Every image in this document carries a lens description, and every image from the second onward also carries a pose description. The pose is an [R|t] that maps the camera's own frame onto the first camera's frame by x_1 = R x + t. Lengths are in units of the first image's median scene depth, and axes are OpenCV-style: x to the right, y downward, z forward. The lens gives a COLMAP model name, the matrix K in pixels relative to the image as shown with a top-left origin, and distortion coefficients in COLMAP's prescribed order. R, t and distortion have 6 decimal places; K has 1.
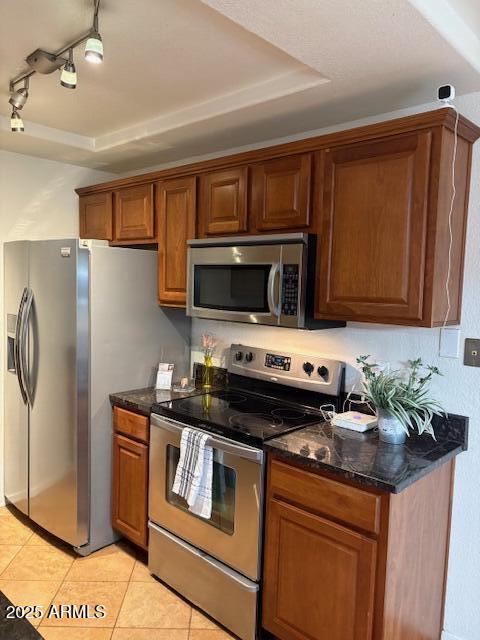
lens RADIAL K [[484.4, 0, 244.3], [0, 484.4, 321.4], [0, 0, 1]] dist [0.043279, -0.039940]
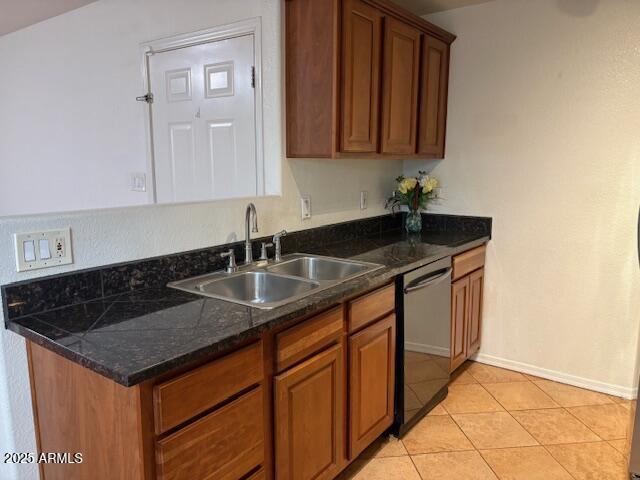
lens RADIAL K [[484.4, 0, 315.5], [0, 484.4, 242.6], [0, 0, 1]] dist [0.043279, -0.039940]
pose [[0.098769, 0.141233, -0.985037, 0.388646], [-0.077746, 0.987947, 0.133855, 0.045871], [0.992069, 0.063362, 0.108558, 0.489339]]
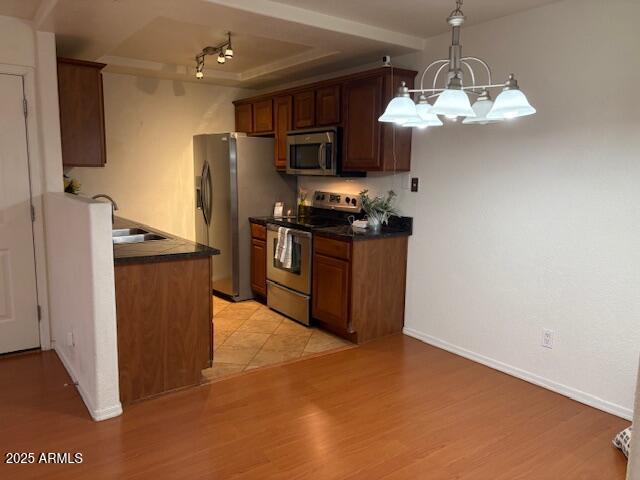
lens RADIAL K [[484.4, 0, 319.0], [0, 484.4, 246.8], [0, 0, 1]] dist [0.043279, -0.039940]
pose [[0.980831, 0.016558, -0.194158, 0.434708], [-0.002287, 0.997293, 0.073495, 0.156189], [0.194849, -0.071642, 0.978213, -0.951404]]
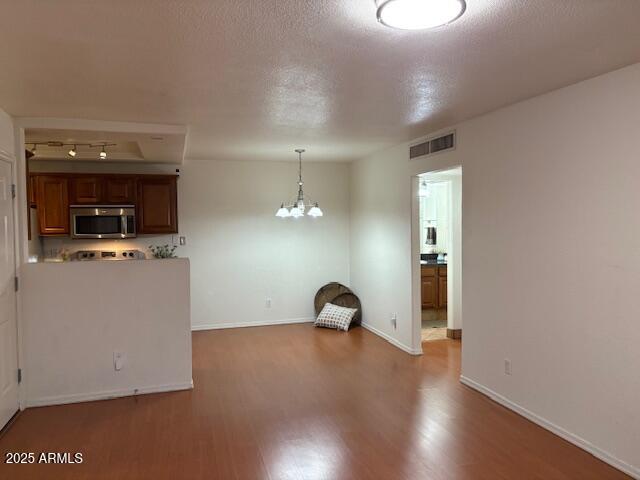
lens RADIAL K [[484.4, 0, 327.4], [0, 484.4, 239.9], [0, 0, 1]] dist [0.043279, -0.039940]
pose [[0.503486, -0.061712, 0.861797, -1.802339], [0.092443, 0.995568, 0.017284, 0.083670], [-0.859044, 0.070965, 0.506959, -1.467725]]
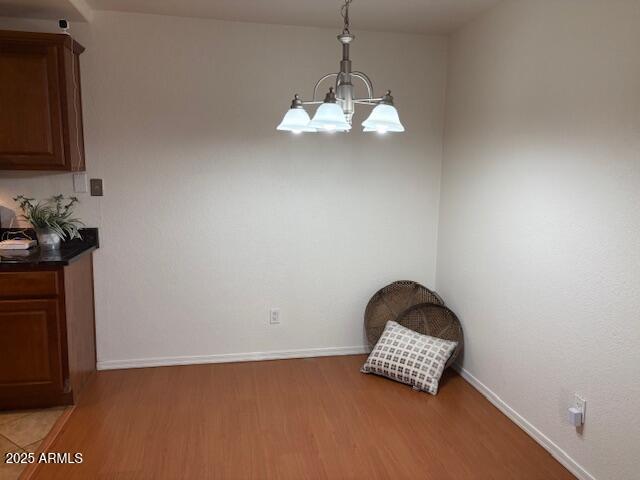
lens RADIAL K [[484.4, 0, 323.5], [0, 484.4, 243.4], [0, 0, 1]] dist [0.043279, -0.039940]
pose [[0.584527, -0.137256, 0.799681, -0.382039], [0.064428, 0.990327, 0.122884, 0.089157], [-0.808812, -0.020307, 0.587716, -0.529950]]
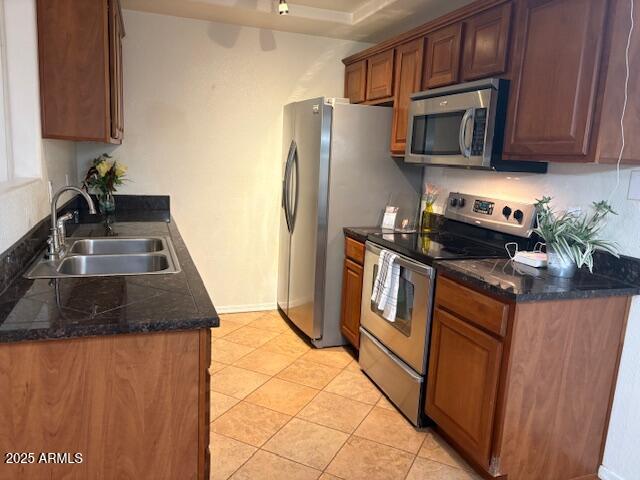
lens RADIAL K [[484.4, 0, 320.9], [0, 484.4, 243.1], [0, 0, 1]] dist [0.043279, -0.039940]
pose [[0.887299, 0.095590, -0.451179, 0.292557], [-0.058837, 0.993753, 0.094835, 0.097909], [0.457426, -0.057601, 0.887380, -0.157510]]
